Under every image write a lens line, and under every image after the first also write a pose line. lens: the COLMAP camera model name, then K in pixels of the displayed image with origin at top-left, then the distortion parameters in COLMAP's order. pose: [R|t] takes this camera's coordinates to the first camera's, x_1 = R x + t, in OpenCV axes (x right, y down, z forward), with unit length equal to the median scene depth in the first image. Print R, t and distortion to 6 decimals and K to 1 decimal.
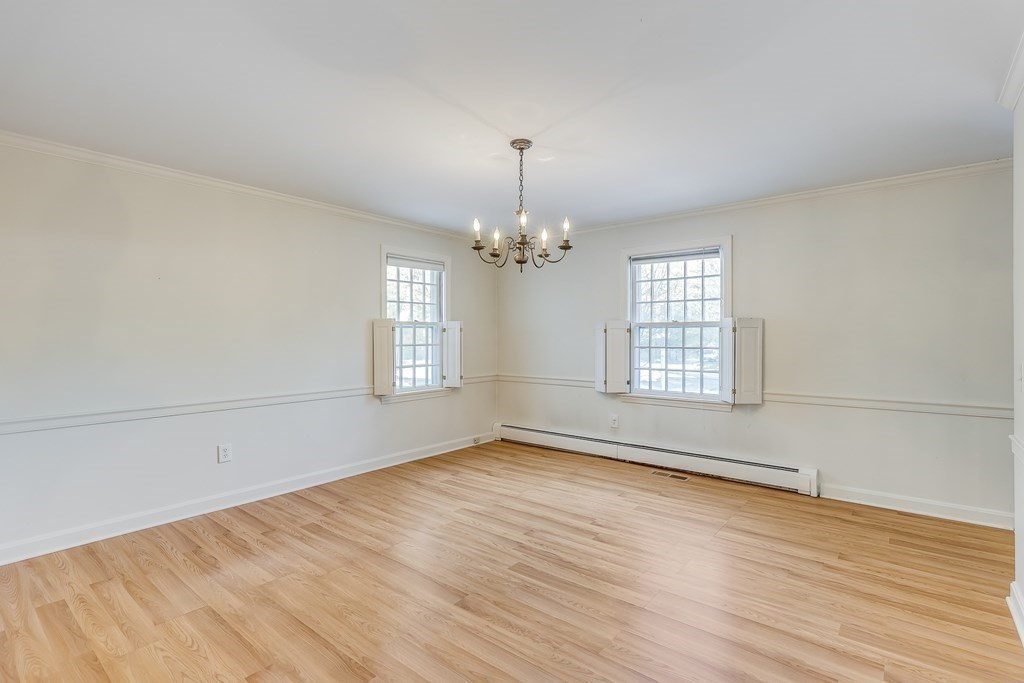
lens RADIAL K [[483.0, 0, 512.0], [0, 483.0, 341.5], [0, 0, 1]] dist [0.001230, 0.000638]
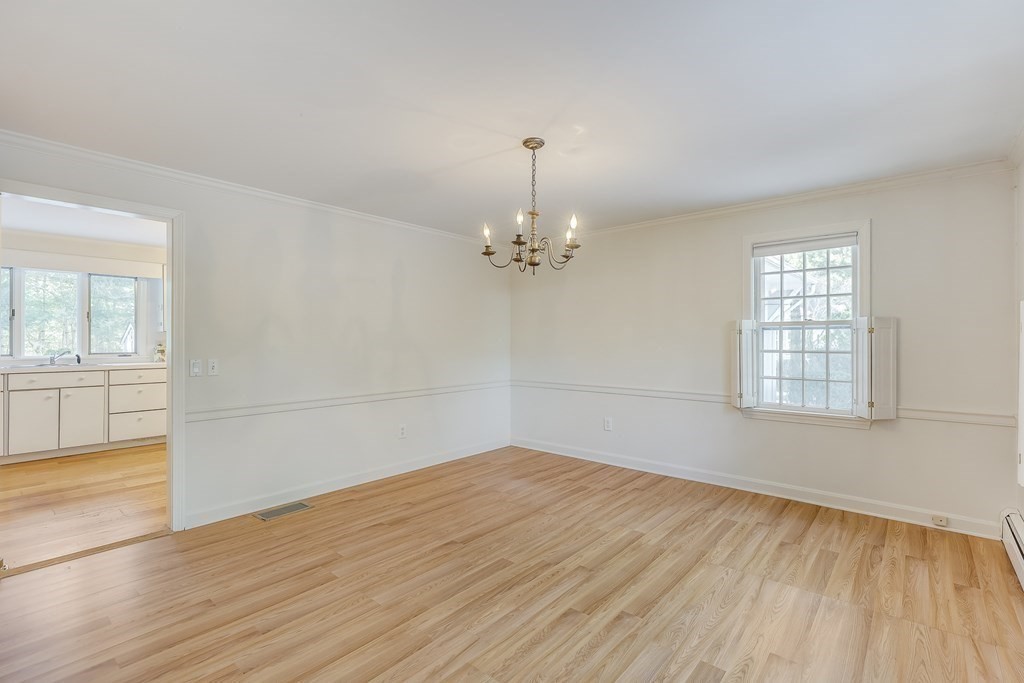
lens RADIAL K [[460.9, 0, 512.0], [0, 460.9, 341.5], [0, 0, 1]] dist [0.012178, 0.000608]
pose [[-0.017524, 0.010372, -0.999793, 0.777398], [-0.009258, 0.999902, 0.010536, -0.018158], [0.999804, 0.009440, -0.017426, 0.791344]]
